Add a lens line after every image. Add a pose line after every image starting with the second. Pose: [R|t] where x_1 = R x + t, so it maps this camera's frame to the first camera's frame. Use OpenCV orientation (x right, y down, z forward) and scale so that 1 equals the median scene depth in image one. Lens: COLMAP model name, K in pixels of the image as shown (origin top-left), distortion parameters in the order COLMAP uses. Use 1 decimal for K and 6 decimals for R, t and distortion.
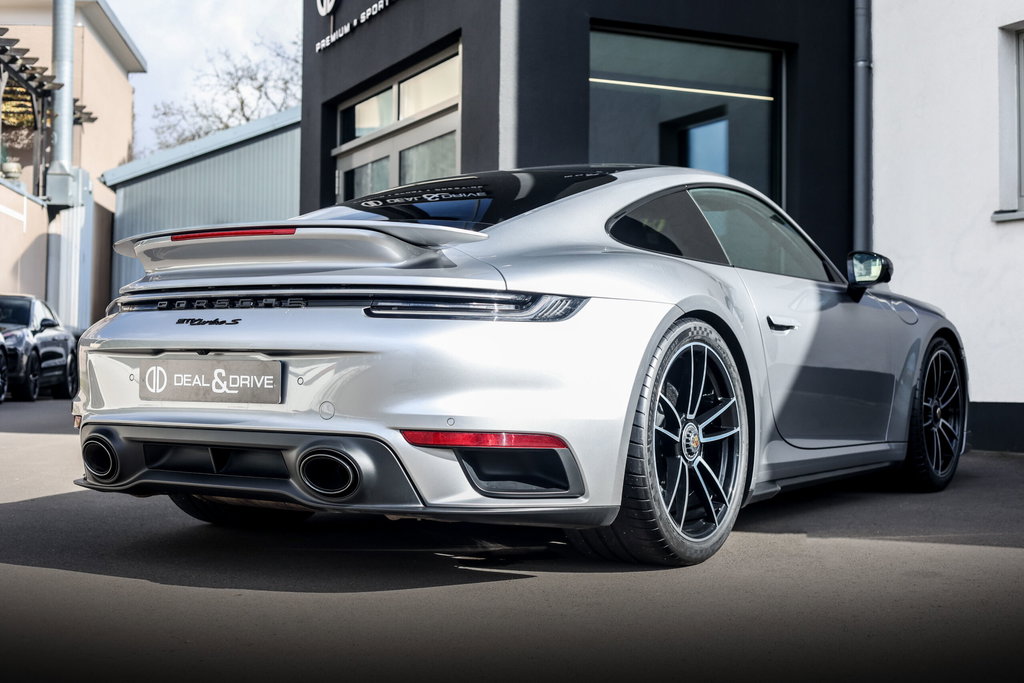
lens RADIAL K [[1618.3, 0, 512.0], [0, 1618.3, 341.5], [0, 0, 1]] dist [-0.139492, -0.138732]
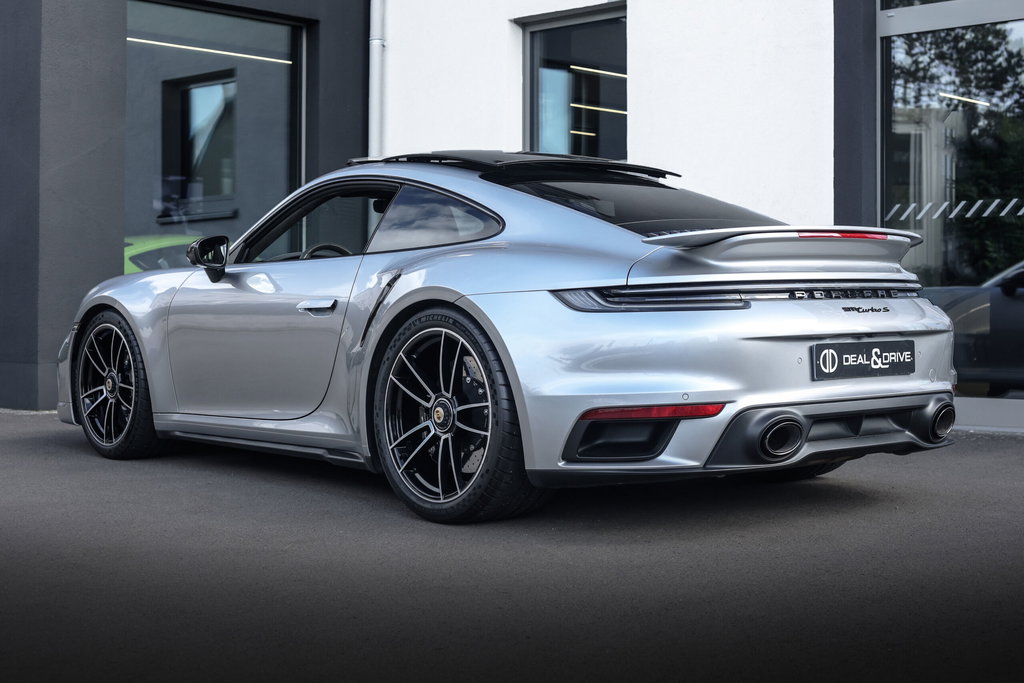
lens RADIAL K [[1618.3, 0, 512.0], [0, 1618.3, 341.5], [0, 0, 1]] dist [-0.139492, -0.138732]
pose [[0.266074, -0.032341, 0.963410, -1.418519], [0.006230, 0.999474, 0.031831, -0.028417], [-0.963932, -0.002467, 0.266136, 0.943375]]
